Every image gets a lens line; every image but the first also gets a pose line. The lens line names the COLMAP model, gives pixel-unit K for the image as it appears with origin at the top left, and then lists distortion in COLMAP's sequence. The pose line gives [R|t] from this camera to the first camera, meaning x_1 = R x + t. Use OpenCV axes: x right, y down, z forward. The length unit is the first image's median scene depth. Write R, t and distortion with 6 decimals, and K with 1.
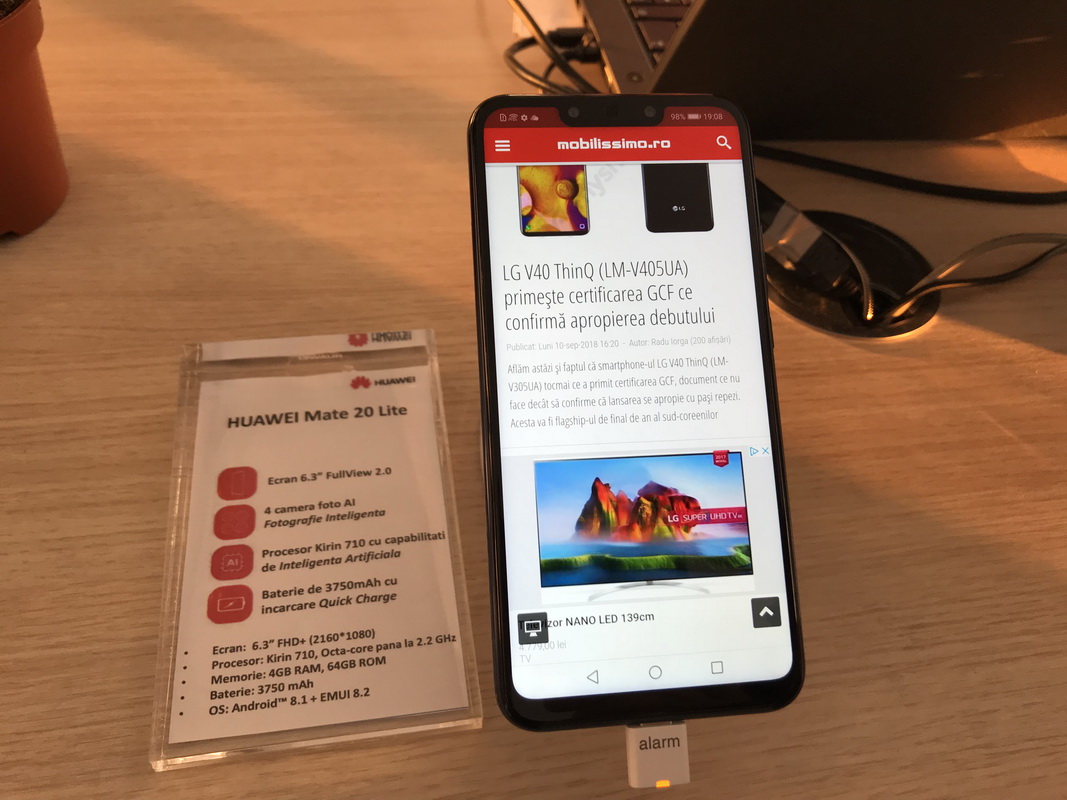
lens RADIAL K [[865.5, 0, 533.3], [0, 865.5, 399.5], [0, 0, 1]] dist [-0.014868, -0.008546]
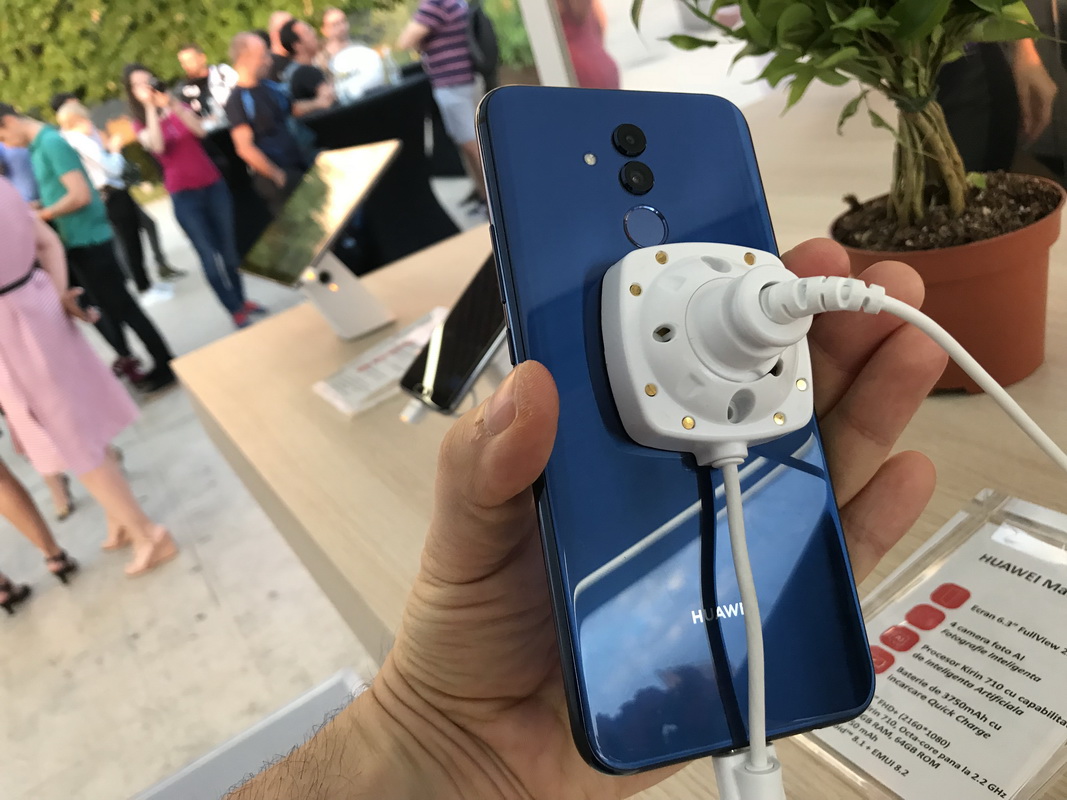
lens RADIAL K [[865.5, 0, 533.6], [0, 865.5, 399.9], [0, 0, 1]] dist [-0.014868, -0.008546]
pose [[0.365110, 0.273130, -0.889997, 0.450522], [-0.478523, 0.875098, 0.072249, 0.055063], [0.798568, 0.399505, 0.450206, -0.086913]]
